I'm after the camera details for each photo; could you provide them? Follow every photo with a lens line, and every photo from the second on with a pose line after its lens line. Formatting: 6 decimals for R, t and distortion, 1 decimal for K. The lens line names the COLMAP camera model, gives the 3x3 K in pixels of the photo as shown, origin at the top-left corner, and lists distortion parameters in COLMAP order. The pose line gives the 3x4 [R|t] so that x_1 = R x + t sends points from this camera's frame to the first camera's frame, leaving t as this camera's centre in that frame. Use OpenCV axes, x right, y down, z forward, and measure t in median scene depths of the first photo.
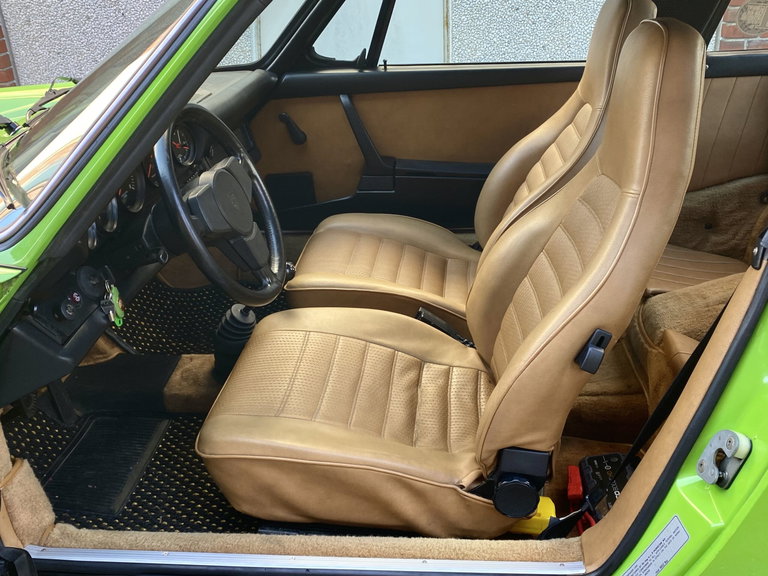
lens RADIAL K [[751.0, 0, 383.1], [0, 751.0, 284.9], [0, 0, 1]] dist [0.014323, 0.000000]
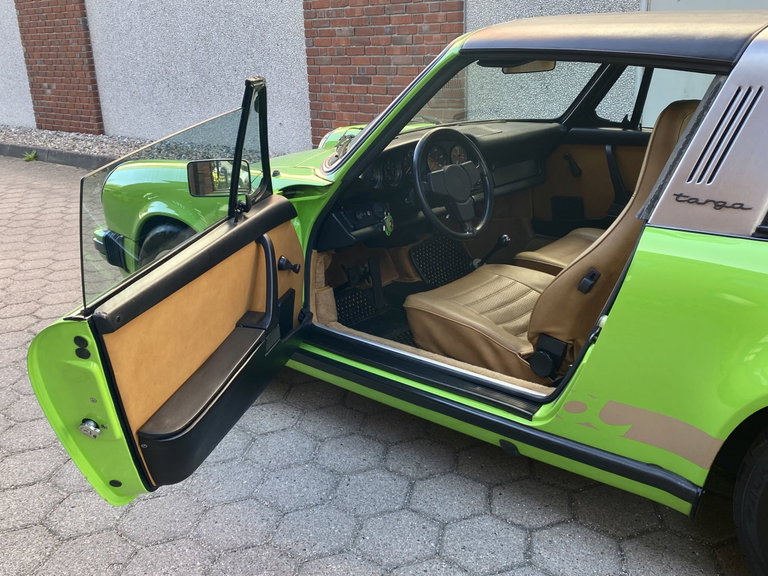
lens RADIAL K [[751.0, 0, 385.1], [0, 751.0, 289.3], [0, 0, 1]] dist [0.014323, 0.000000]
pose [[0.801749, 0.204147, -0.561714, 0.466041], [-0.248789, 0.968553, -0.003095, 0.119990], [0.543418, 0.142230, 0.827325, -0.364396]]
